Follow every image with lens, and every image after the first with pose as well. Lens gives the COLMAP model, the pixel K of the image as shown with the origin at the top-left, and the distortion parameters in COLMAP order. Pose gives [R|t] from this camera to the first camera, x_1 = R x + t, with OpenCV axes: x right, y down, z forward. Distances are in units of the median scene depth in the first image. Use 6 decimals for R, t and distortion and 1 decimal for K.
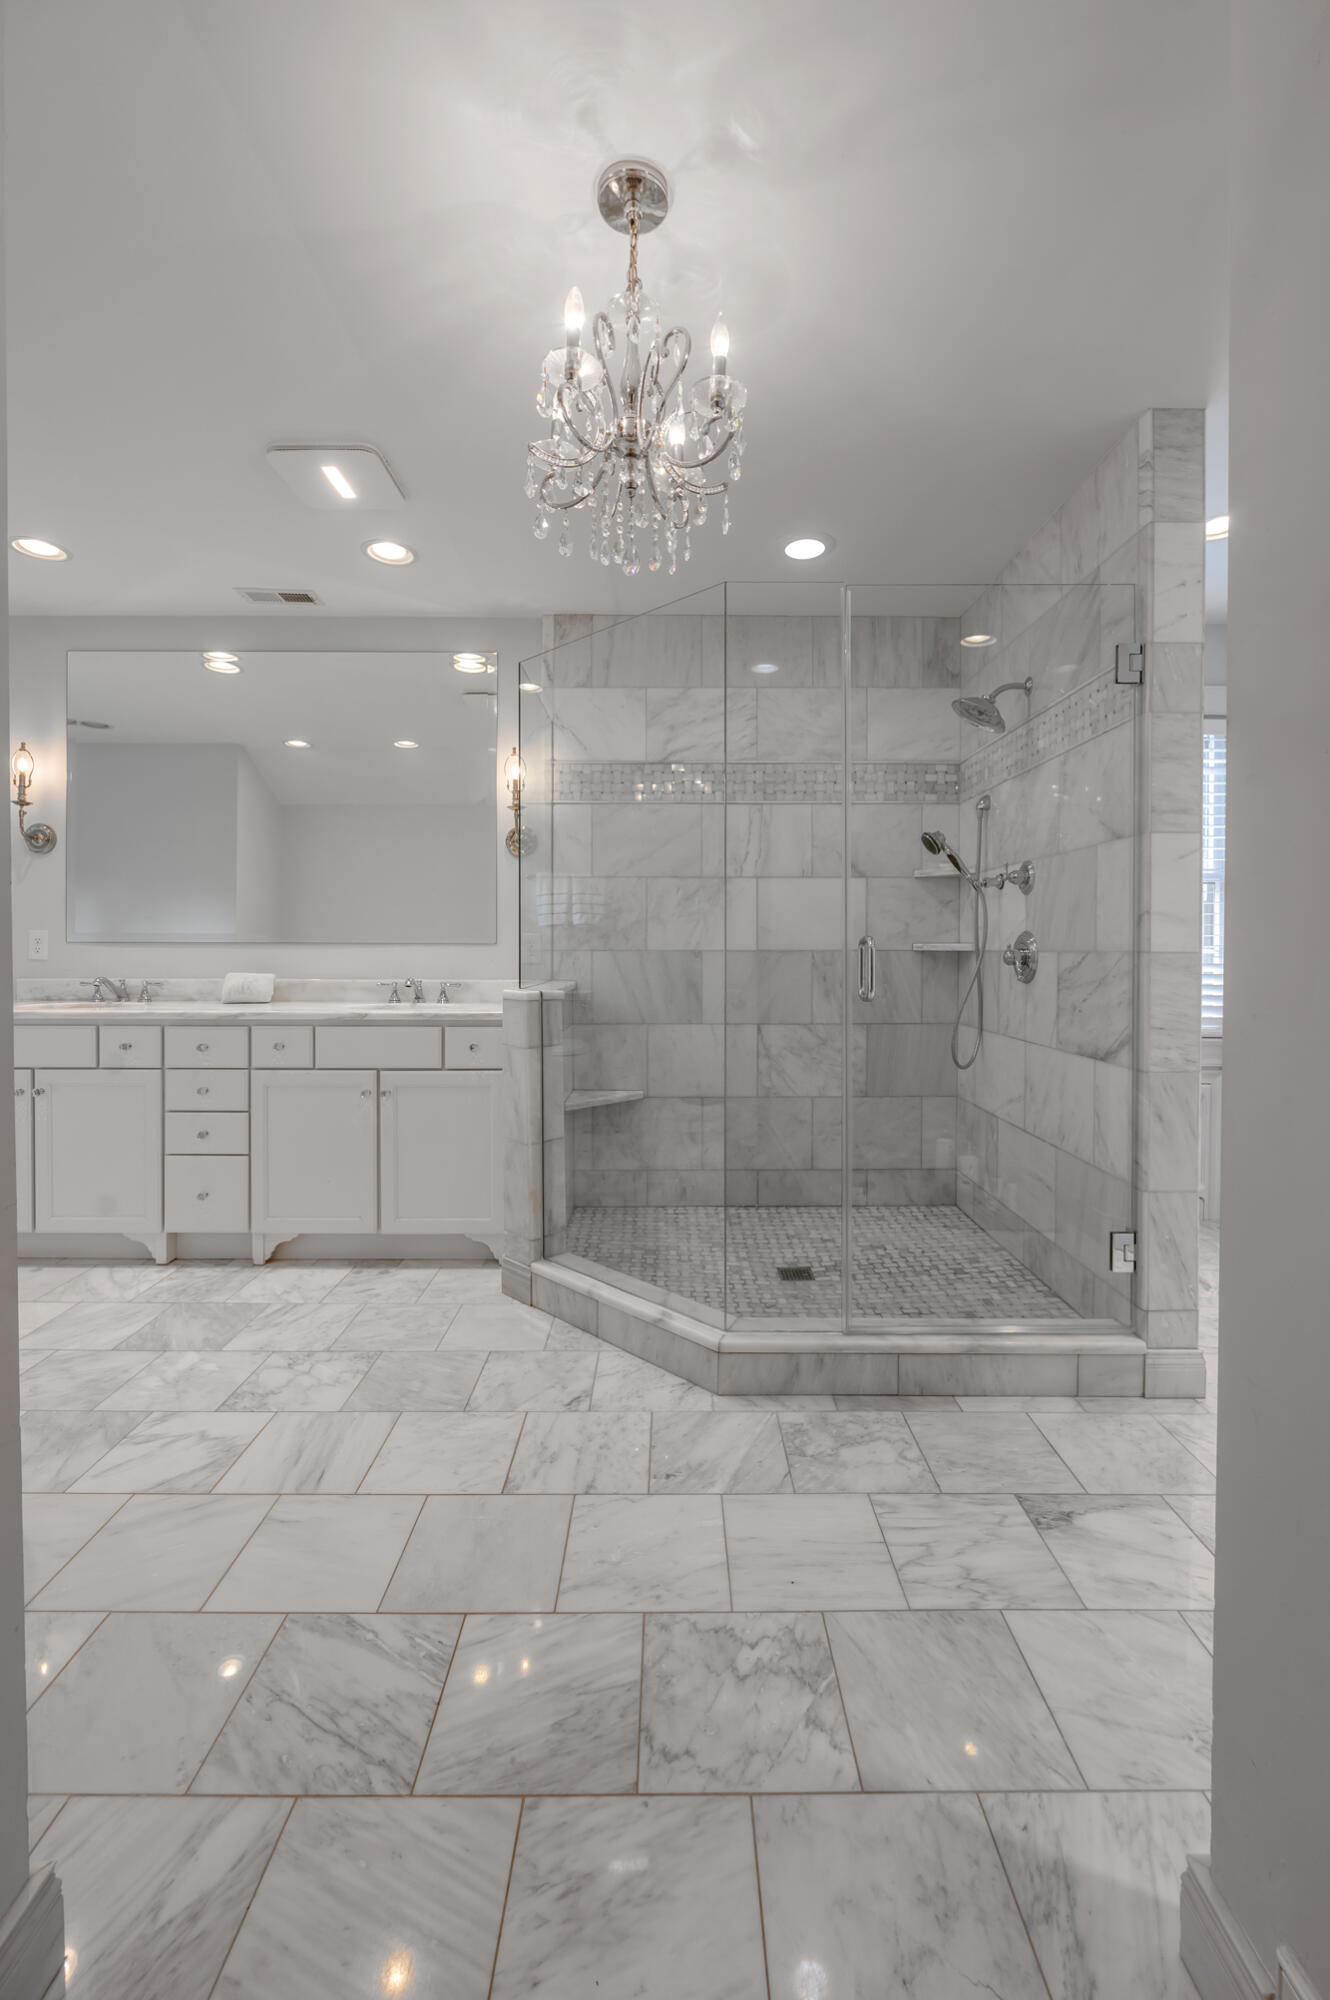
lens RADIAL K [[925.6, 0, 668.0], [0, 925.6, 969.1], [0, 0, 1]] dist [-0.004953, -0.000602]
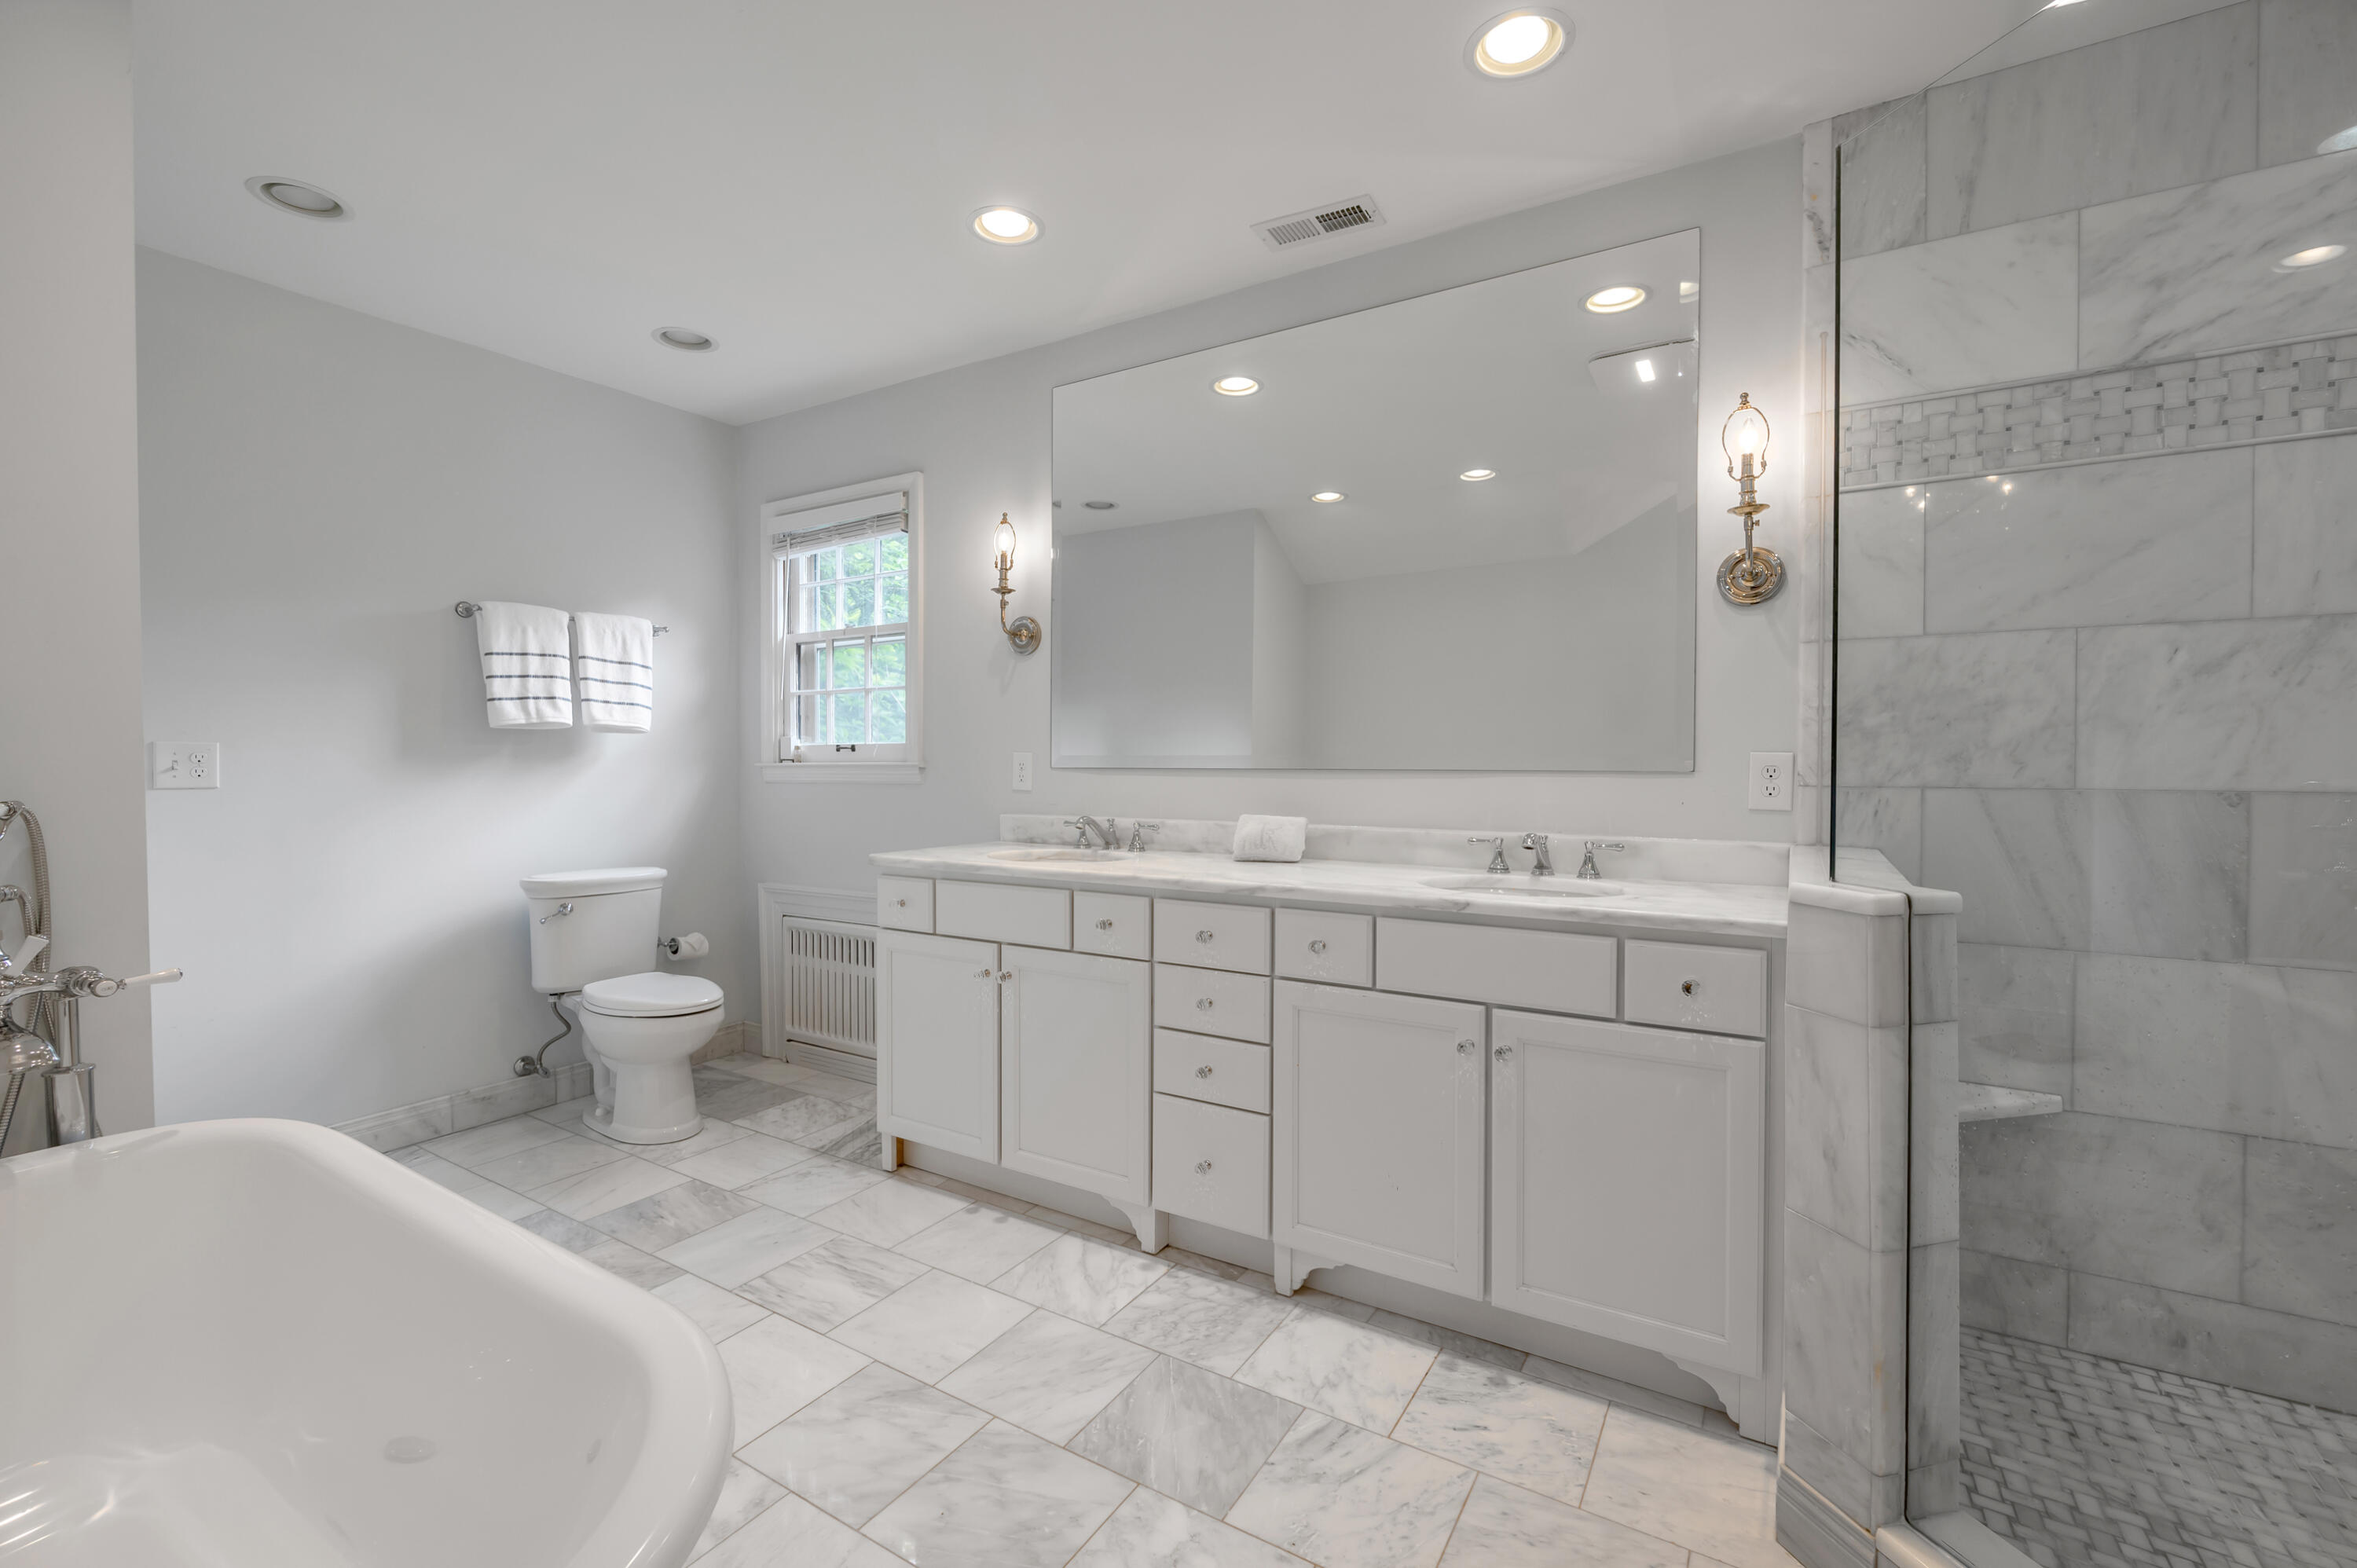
lens RADIAL K [[1110.9, 0, 1178.5], [0, 1110.9, 784.0], [0, 0, 1]] dist [-0.001329, -0.024948]
pose [[0.876832, 0.003596, -0.480784, -0.148659], [-0.005205, 0.999984, -0.002013, -0.018997], [0.480769, 0.004268, 0.876837, 0.313549]]
